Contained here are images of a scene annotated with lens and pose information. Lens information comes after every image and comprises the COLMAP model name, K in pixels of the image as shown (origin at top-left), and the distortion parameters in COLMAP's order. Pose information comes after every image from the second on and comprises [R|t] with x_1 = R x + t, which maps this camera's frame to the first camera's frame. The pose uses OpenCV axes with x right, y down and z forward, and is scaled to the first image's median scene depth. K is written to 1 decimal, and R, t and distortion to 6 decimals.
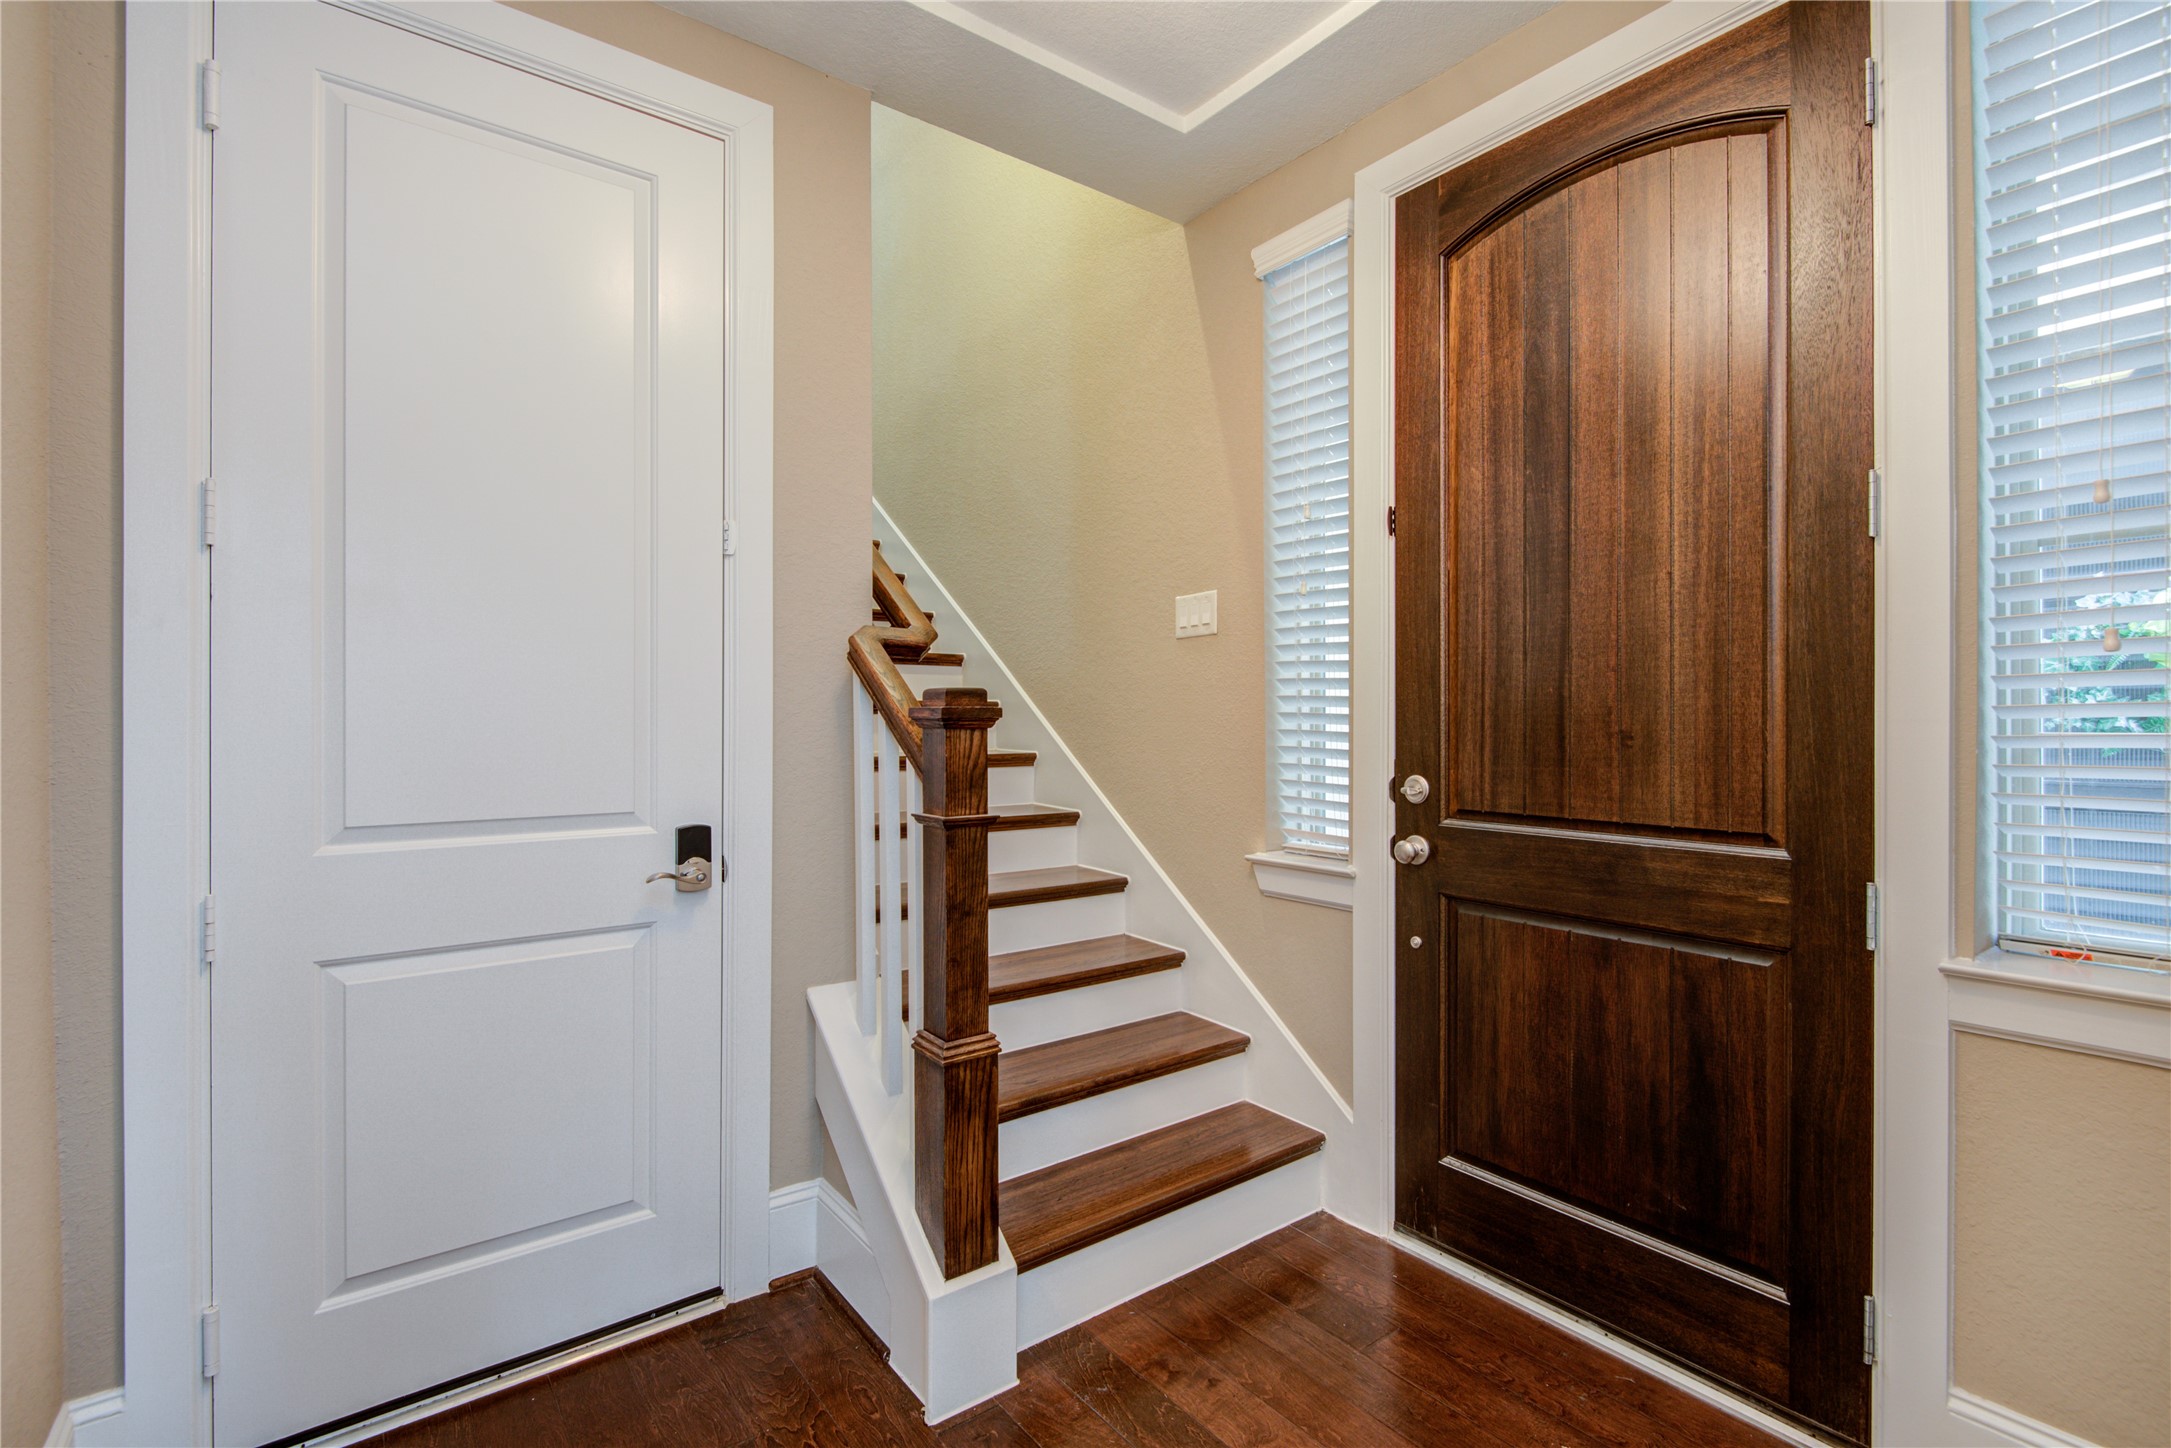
lens RADIAL K [[989.0, 0, 1089.7], [0, 989.0, 722.1], [0, 0, 1]] dist [0.001657, -0.004983]
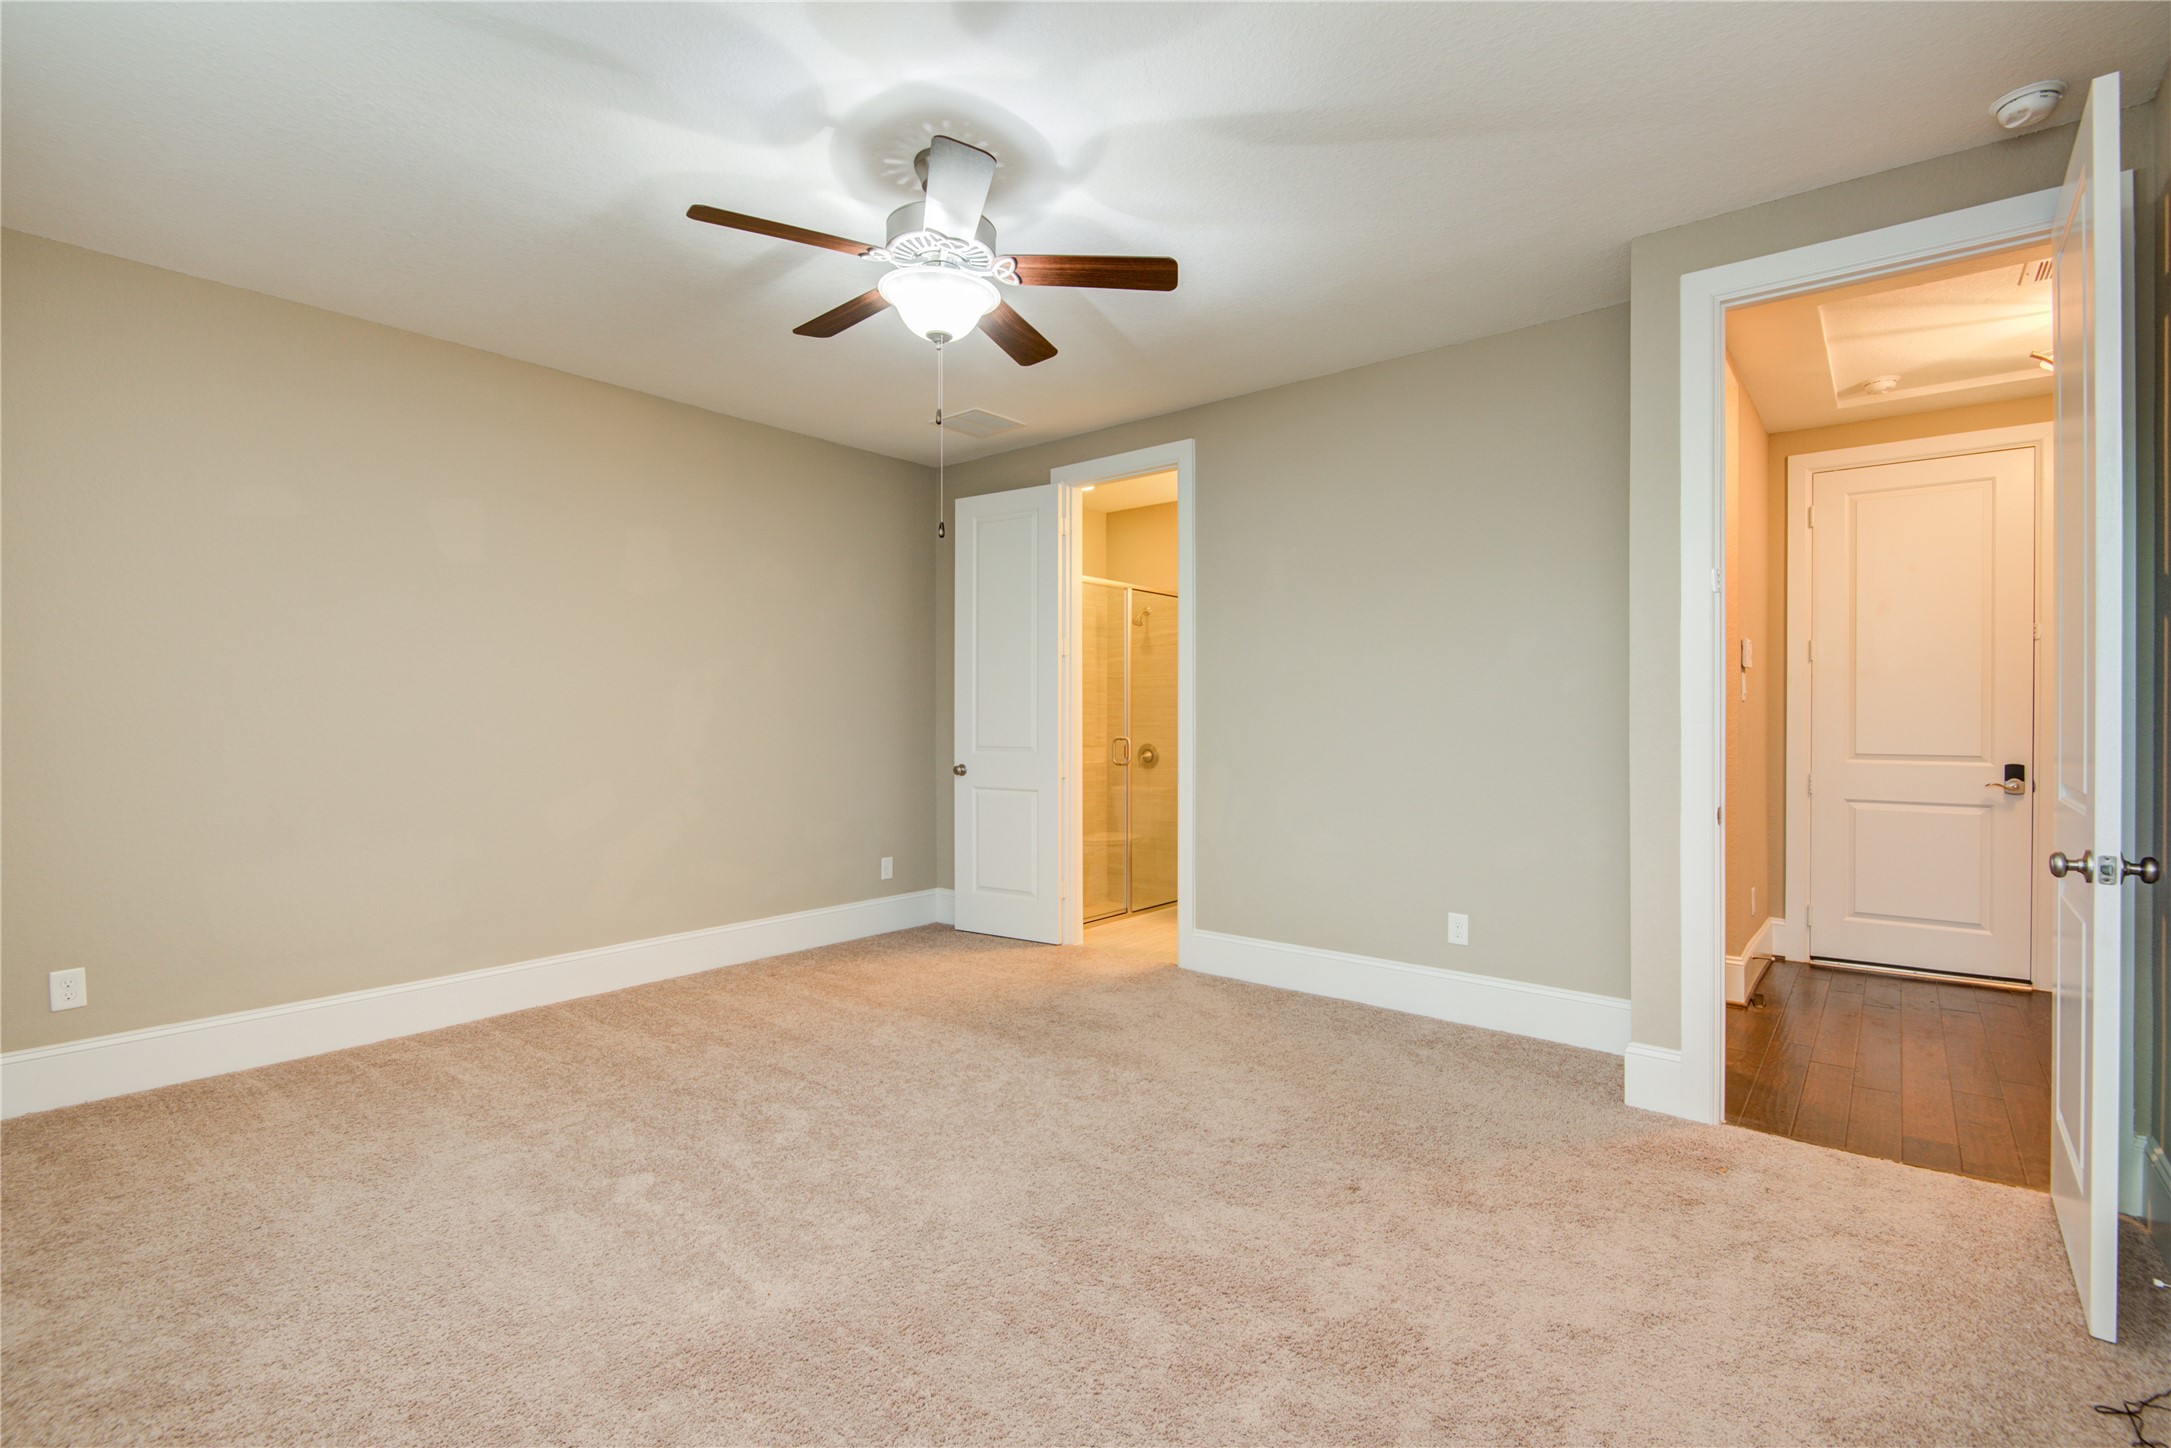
lens RADIAL K [[989.0, 0, 1083.0], [0, 989.0, 722.2], [0, 0, 1]] dist [0.001657, -0.004983]
pose [[0.207139, 0.001068, -0.978311, 1.321649], [0.000638, 0.999999, 0.001226, 0.005498], [0.978311, -0.000878, 0.207138, -1.491846]]
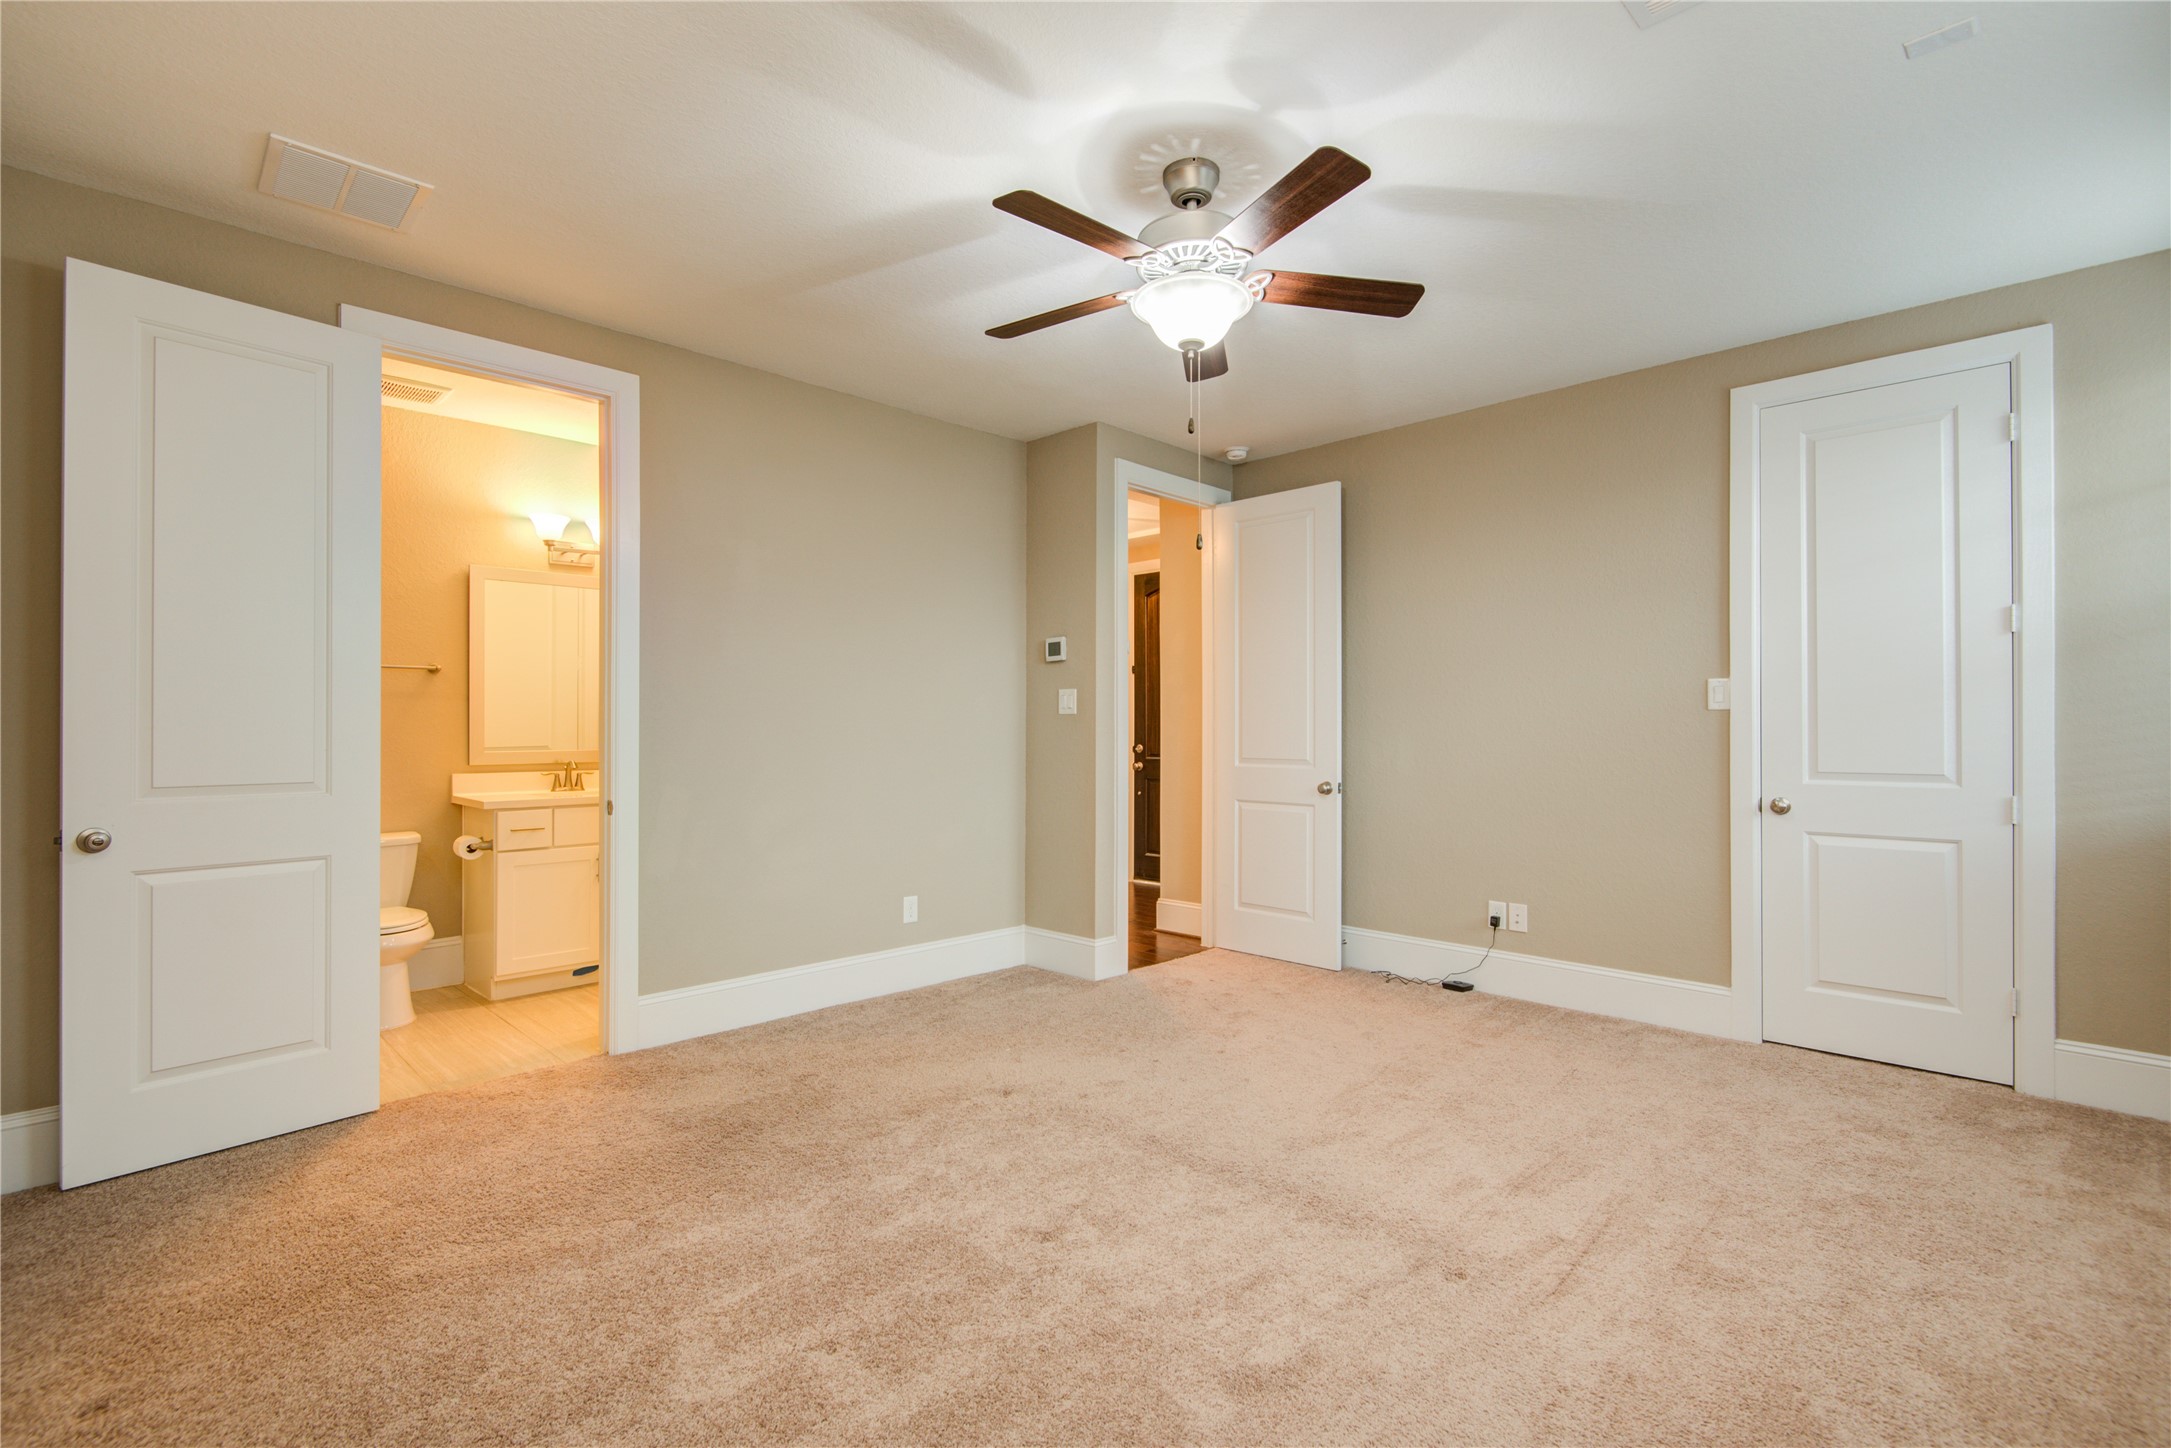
lens RADIAL K [[989.0, 0, 1082.7], [0, 989.0, 720.0], [0, 0, 1]] dist [0.001657, -0.004983]
pose [[0.992466, -0.004047, 0.122449, -0.324622], [0.005509, 0.999917, -0.011604, 0.007537], [-0.122392, 0.012191, 0.992407, -2.691794]]
